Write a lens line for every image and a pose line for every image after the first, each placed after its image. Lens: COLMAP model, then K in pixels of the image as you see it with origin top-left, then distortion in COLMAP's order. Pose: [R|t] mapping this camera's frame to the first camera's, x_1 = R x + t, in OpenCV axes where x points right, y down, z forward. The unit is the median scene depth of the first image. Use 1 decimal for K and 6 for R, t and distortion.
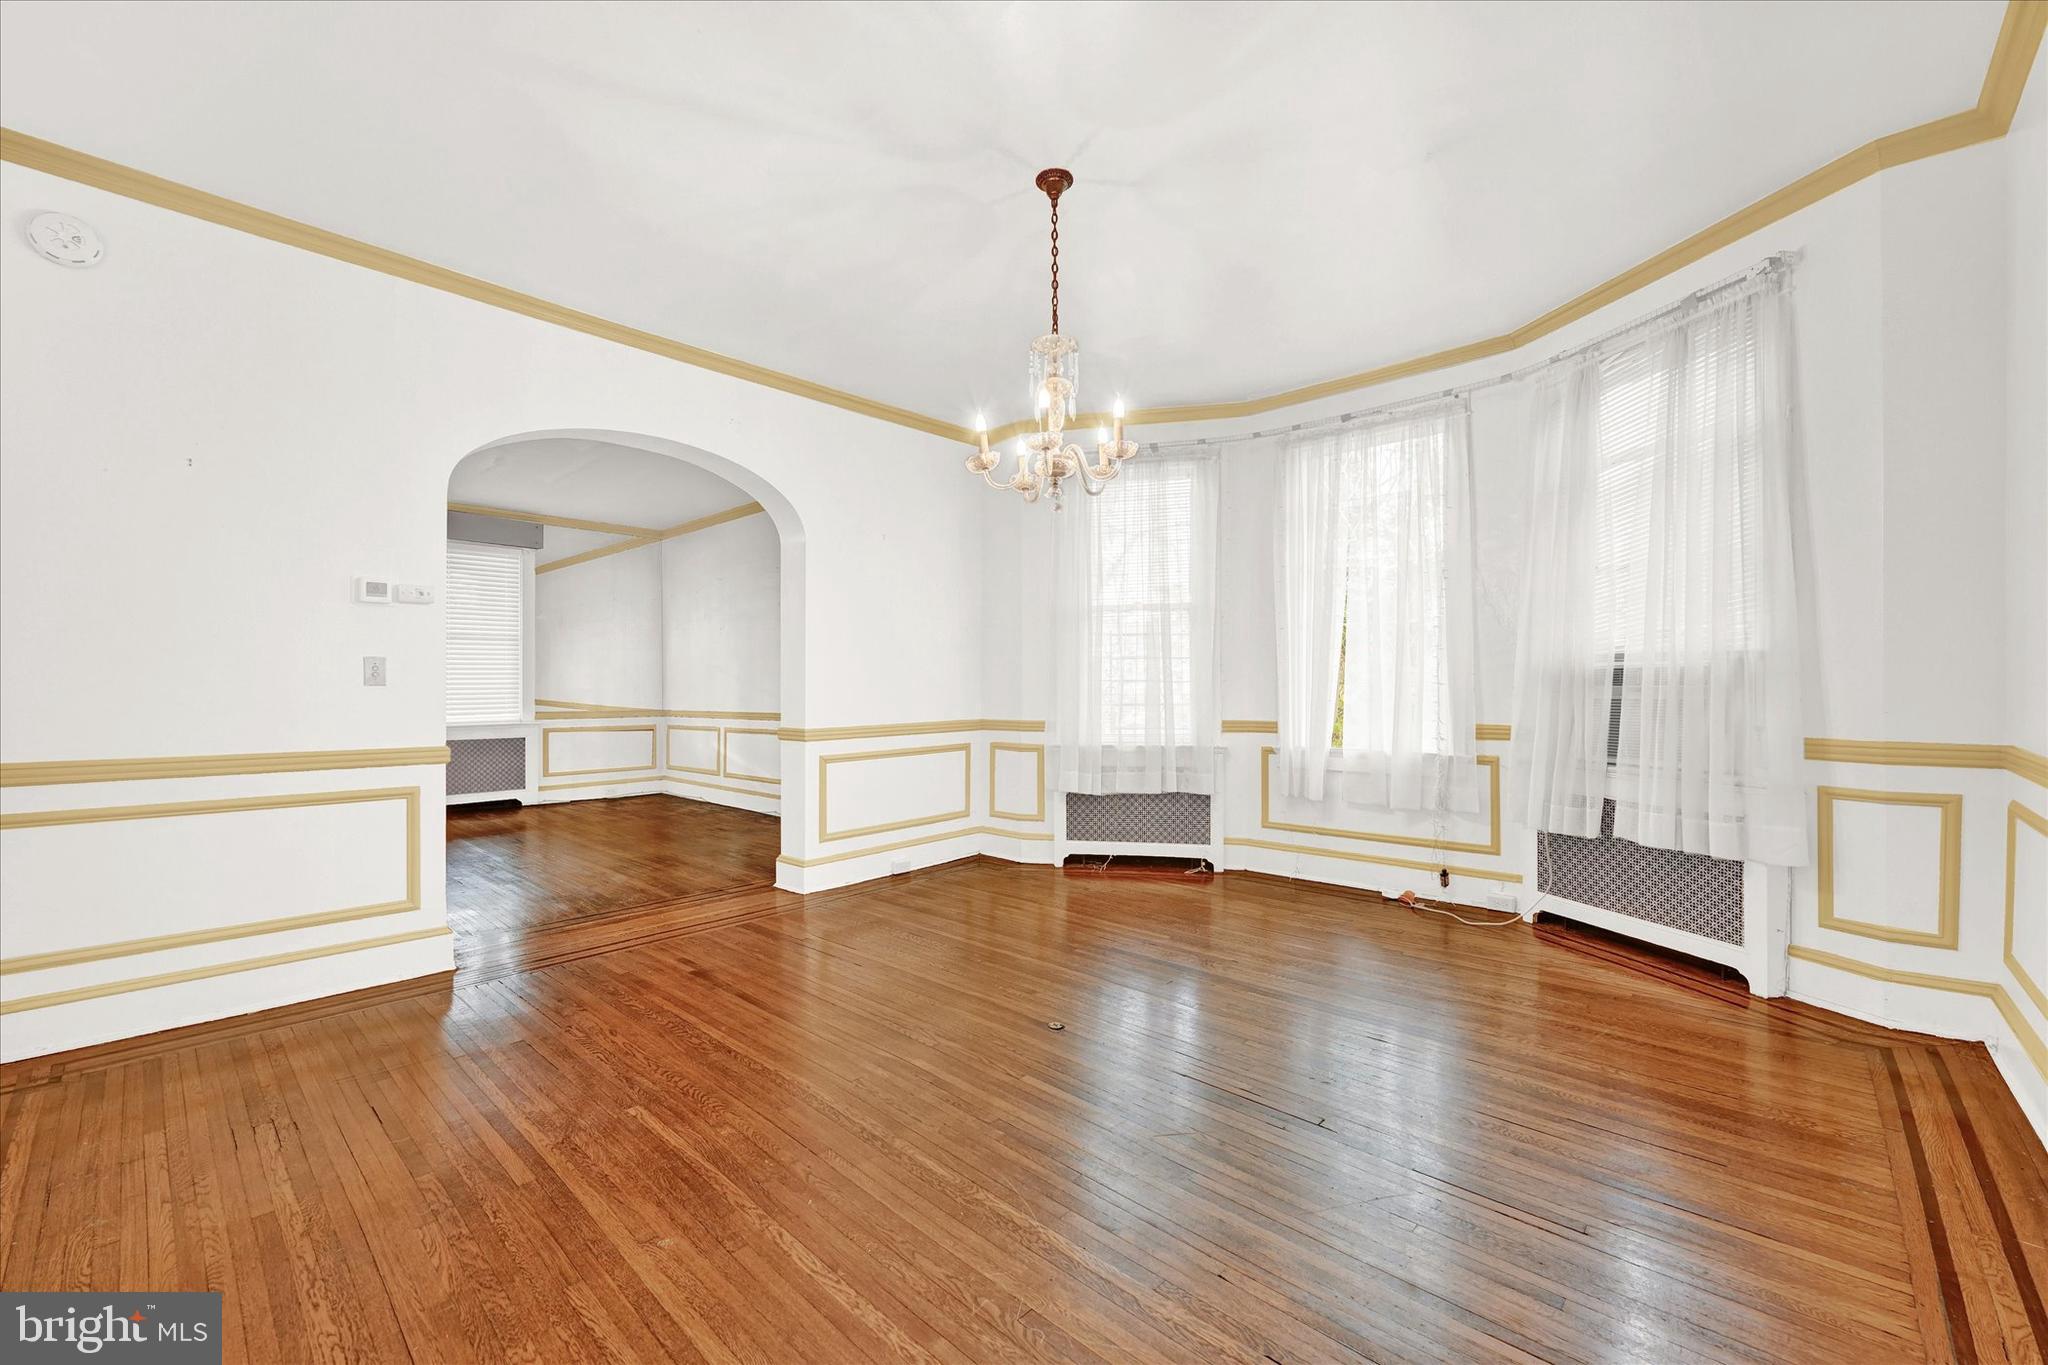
lens RADIAL K [[810.2, 0, 1013.9], [0, 810.2, 688.1], [0, 0, 1]] dist [-0.003478, -0.000456]
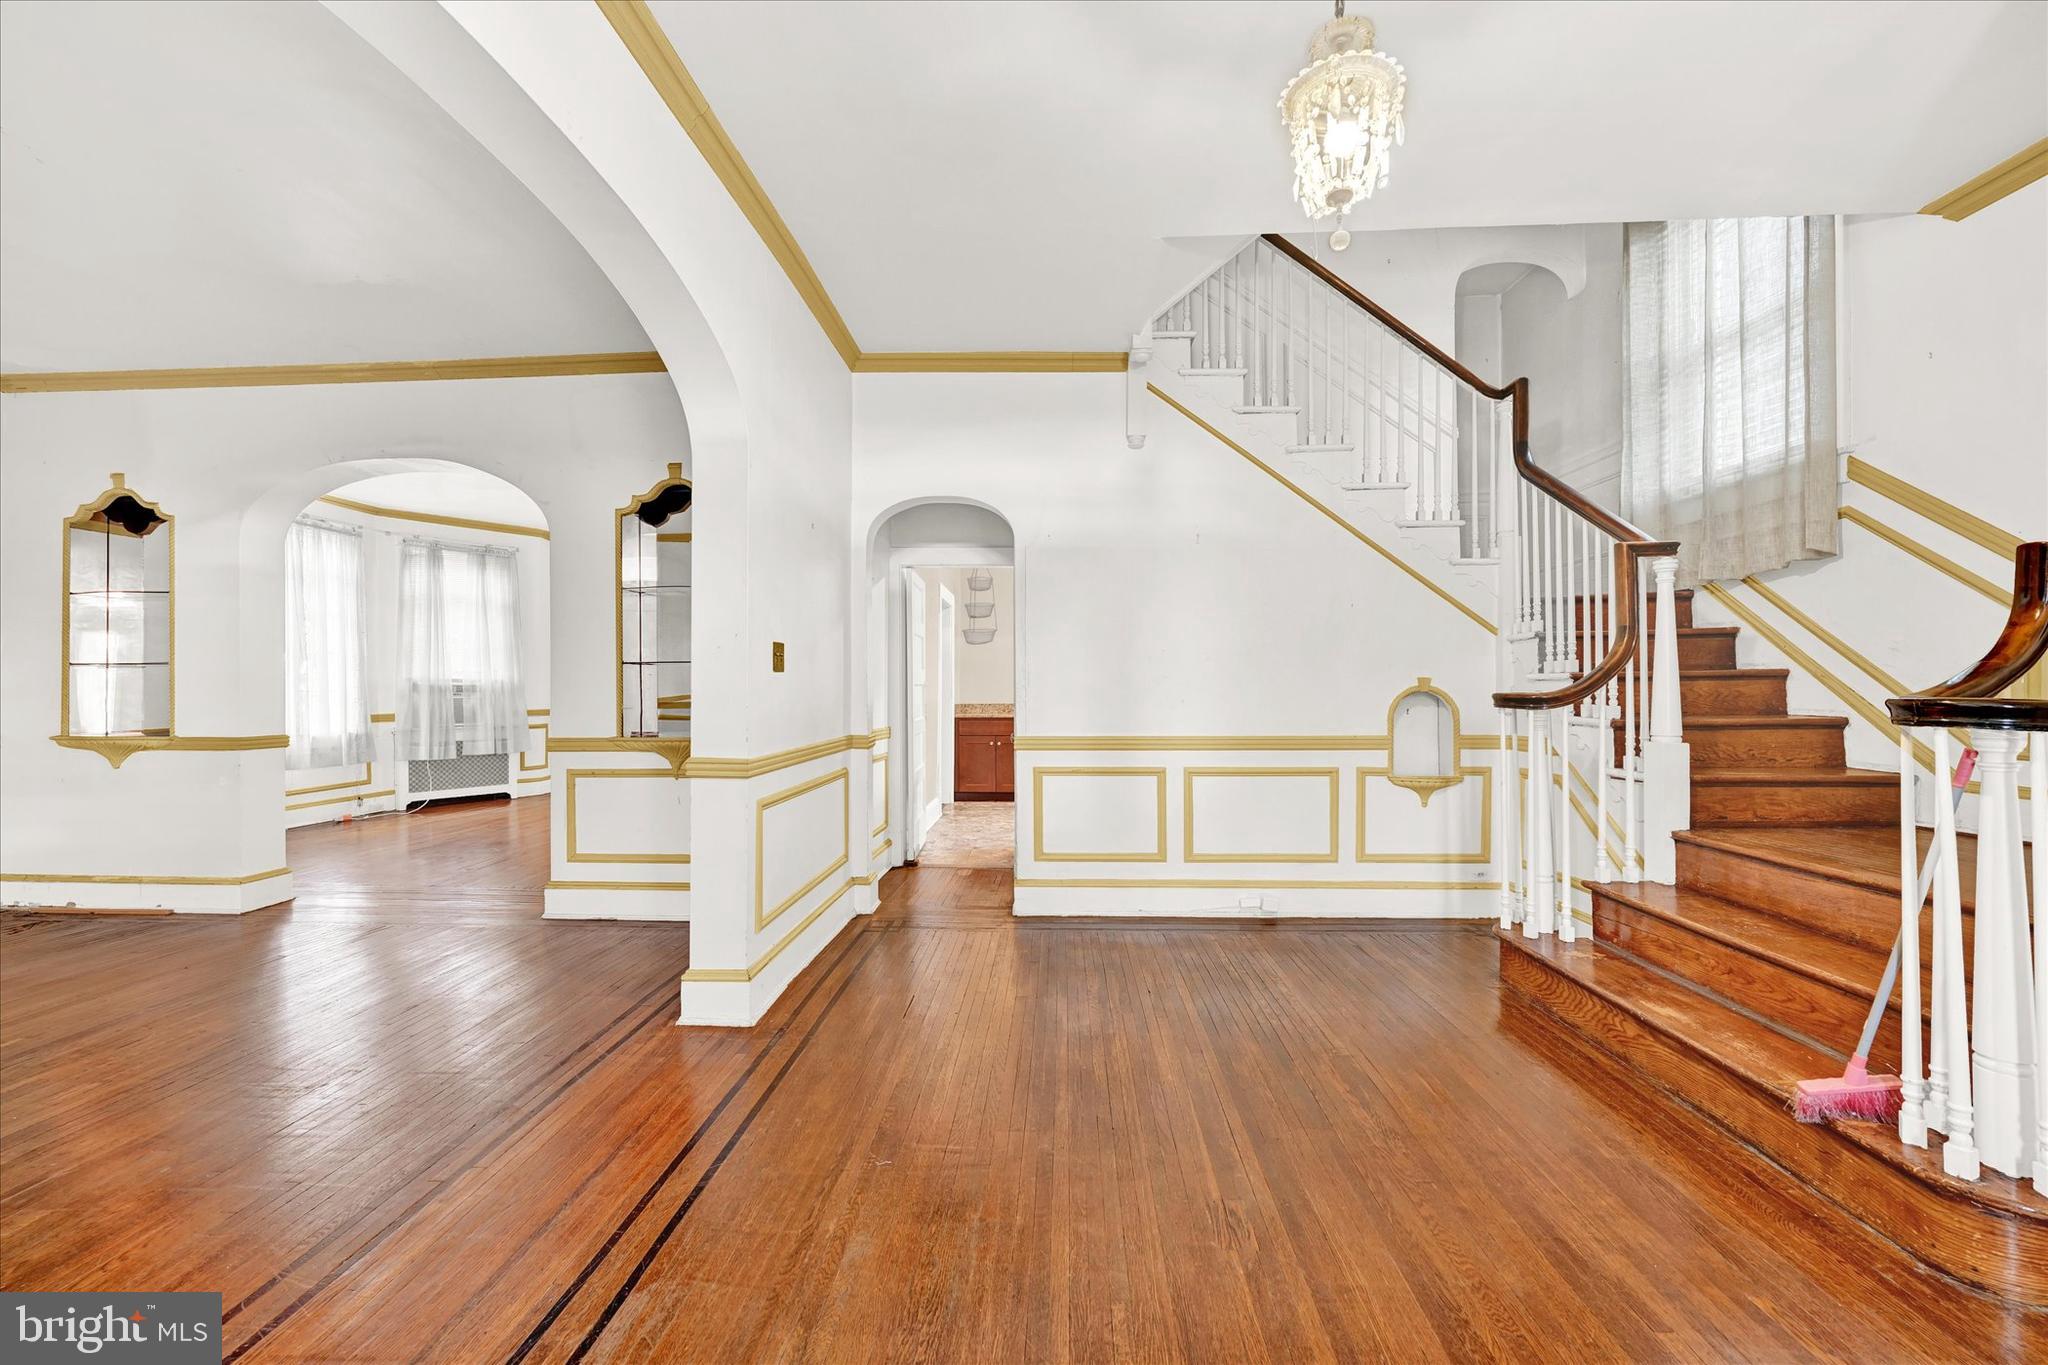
lens RADIAL K [[810.2, 0, 1018.3], [0, 810.2, 690.8], [0, 0, 1]] dist [-0.003478, -0.000456]
pose [[-0.654250, -0.001342, 0.756277, -2.130747], [0.001477, 0.999994, 0.003052, -0.013386], [-0.756277, 0.003114, -0.654245, 1.315269]]
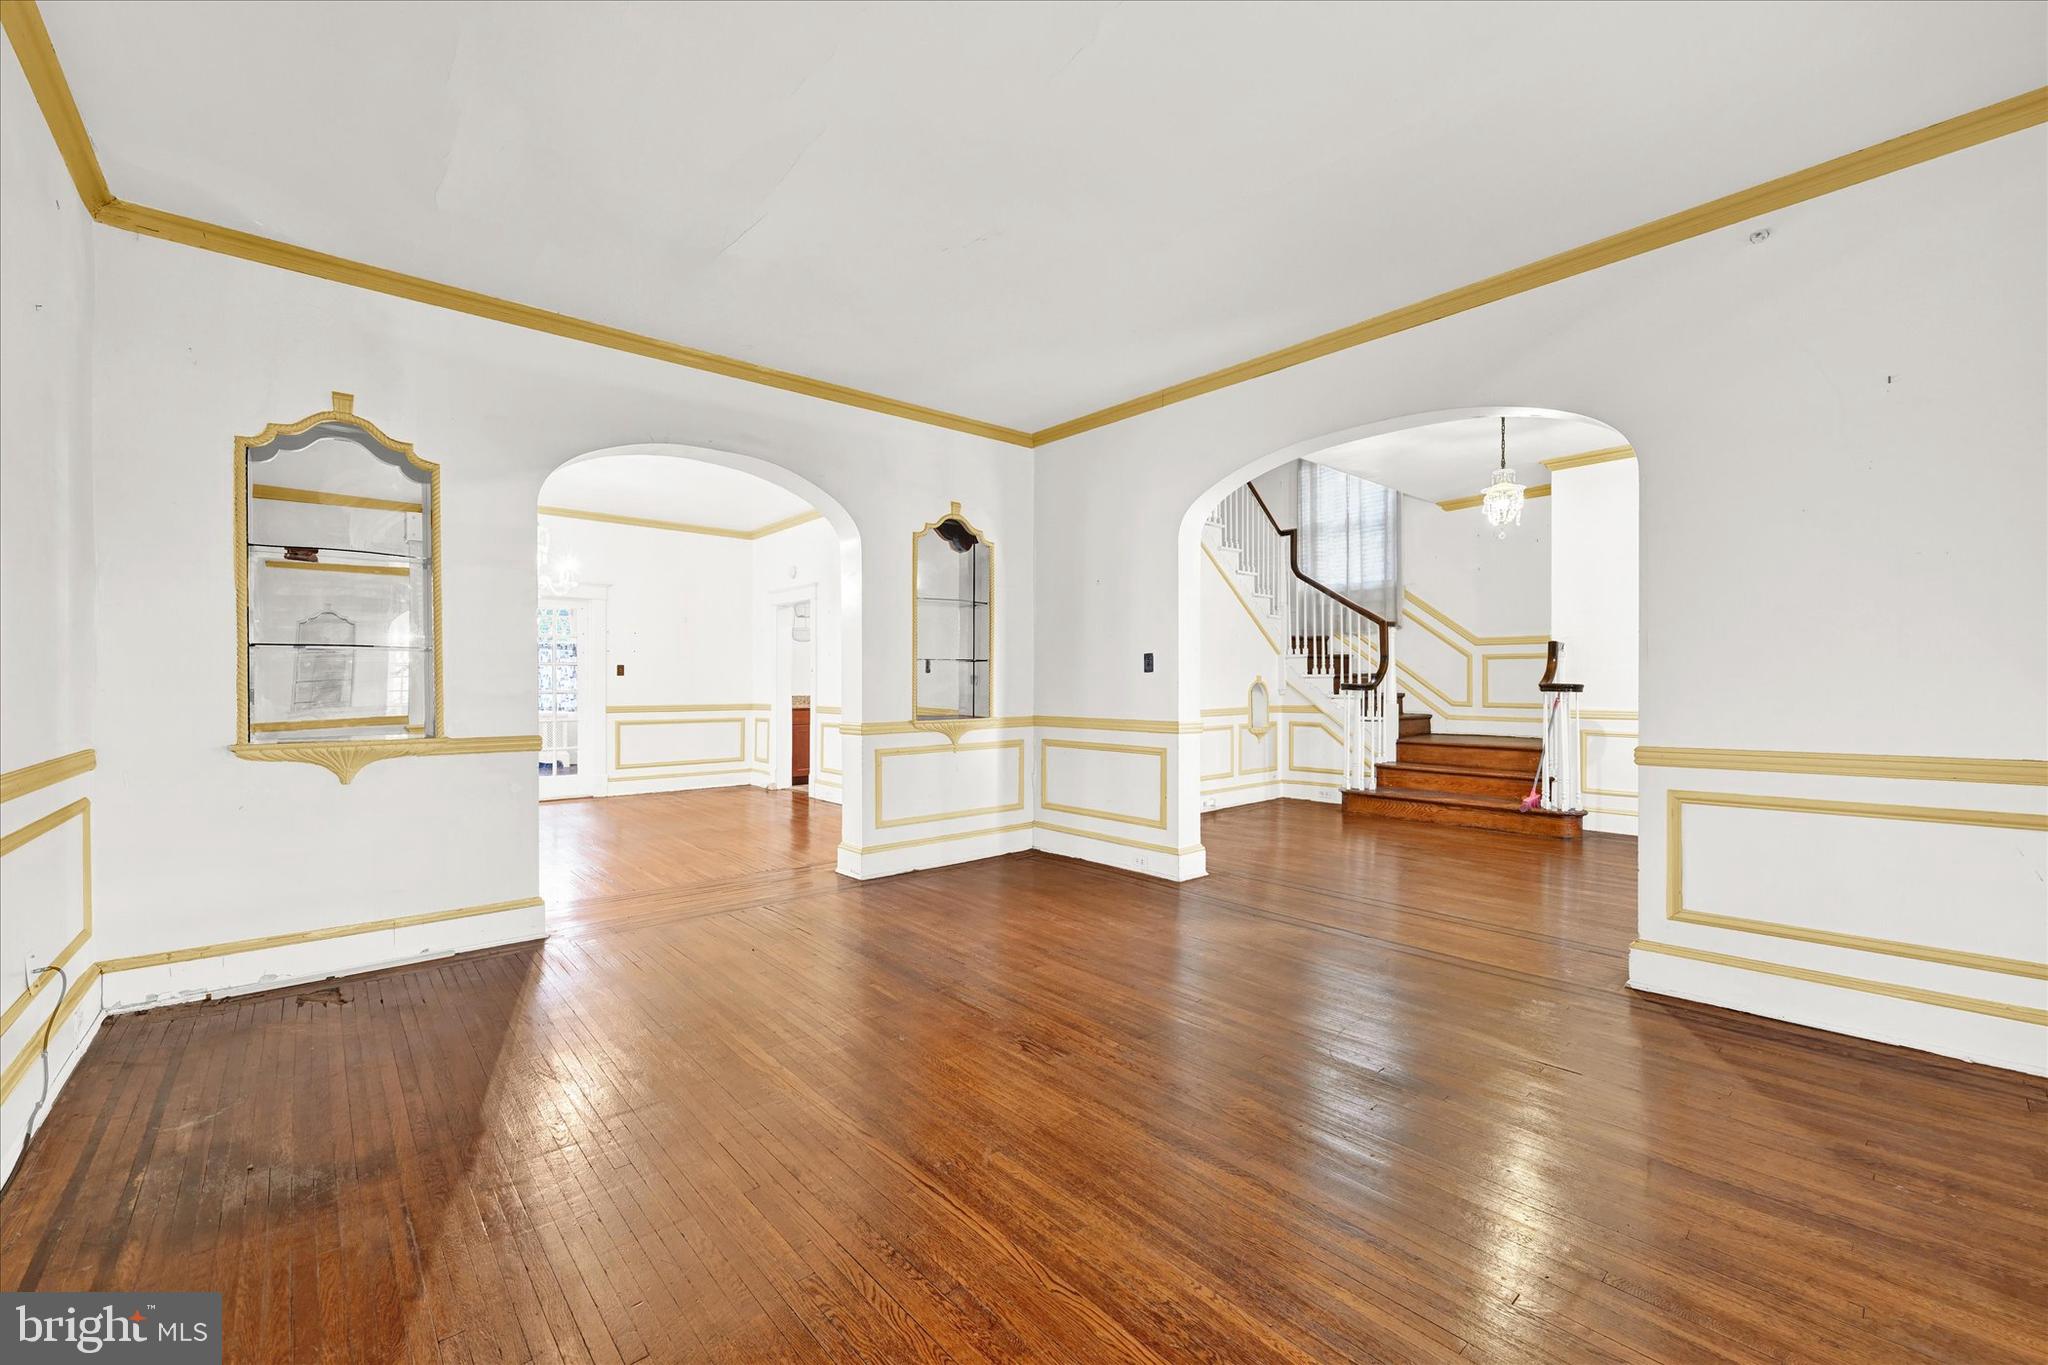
lens RADIAL K [[810.2, 0, 1008.4], [0, 810.2, 681.4], [0, 0, 1]] dist [-0.003478, -0.000456]
pose [[-0.995324, 0.002307, 0.096564, -1.122851], [0.001975, 0.999992, -0.003530, -0.005285], [-0.096572, -0.003322, -0.995320, 2.429850]]
